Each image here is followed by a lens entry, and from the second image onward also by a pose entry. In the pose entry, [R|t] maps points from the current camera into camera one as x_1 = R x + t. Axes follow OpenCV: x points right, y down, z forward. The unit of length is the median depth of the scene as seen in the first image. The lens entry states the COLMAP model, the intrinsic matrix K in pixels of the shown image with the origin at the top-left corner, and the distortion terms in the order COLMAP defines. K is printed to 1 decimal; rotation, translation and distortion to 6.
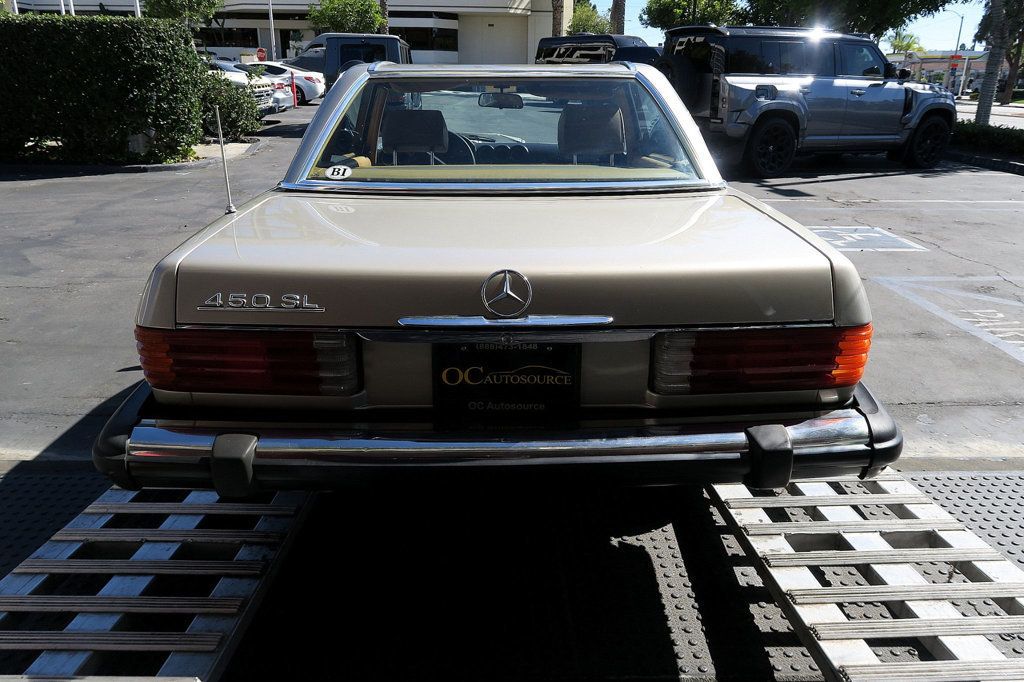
lens RADIAL K [[713.2, 0, 512.0], [0, 713.2, 341.0], [0, 0, 1]] dist [-0.001803, 0.003120]
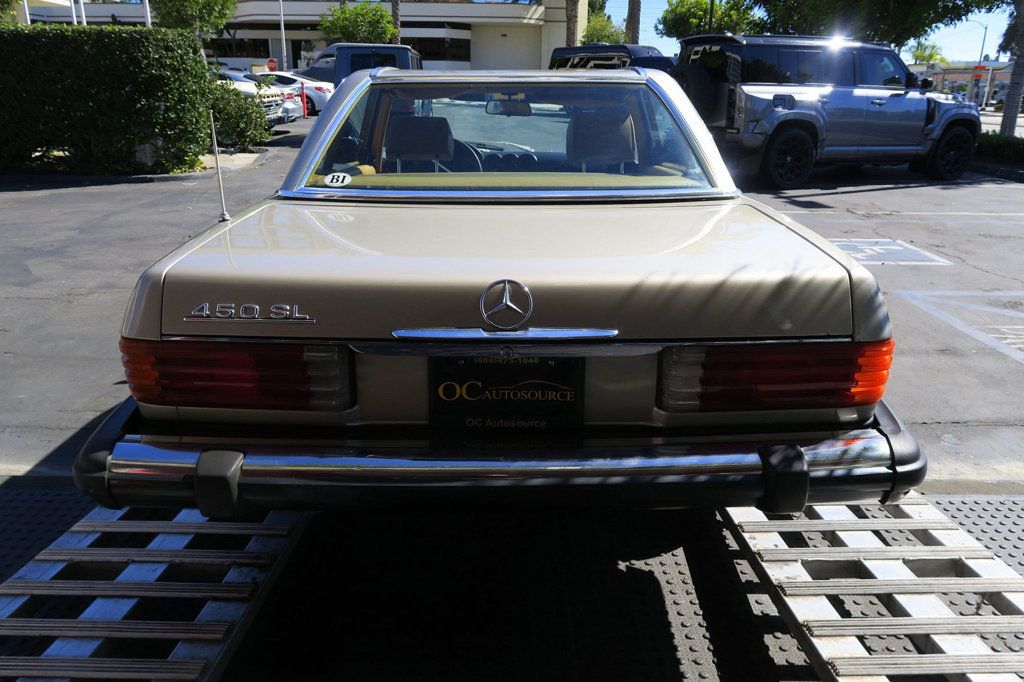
lens RADIAL K [[726.9, 0, 513.9], [0, 726.9, 343.3], [0, 0, 1]] dist [0.001716, 0.001109]
pose [[0.999888, 0.005025, -0.014084, 0.011002], [-0.005261, 0.999846, -0.016731, 0.000736], [0.013997, 0.016803, 0.999761, 0.020978]]
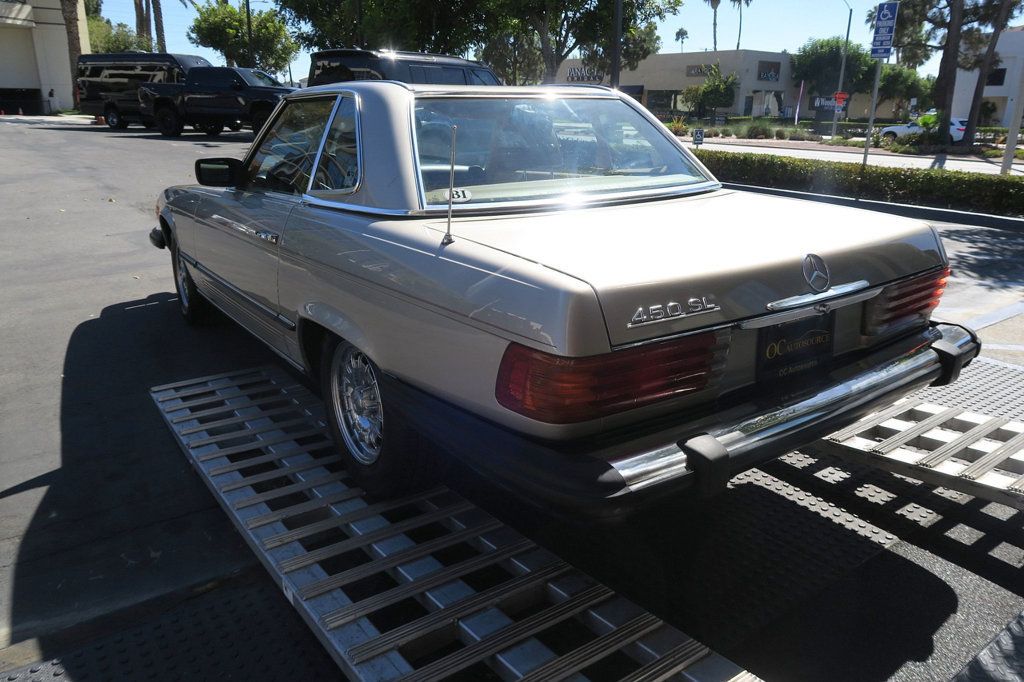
lens RADIAL K [[713.2, 0, 512.0], [0, 713.2, 341.0], [0, 0, 1]] dist [-0.001803, 0.003120]
pose [[0.827649, -0.183730, 0.530321, -0.728469], [0.197776, 0.979764, 0.030778, -0.059875], [-0.525244, 0.079411, 0.847238, 0.168563]]
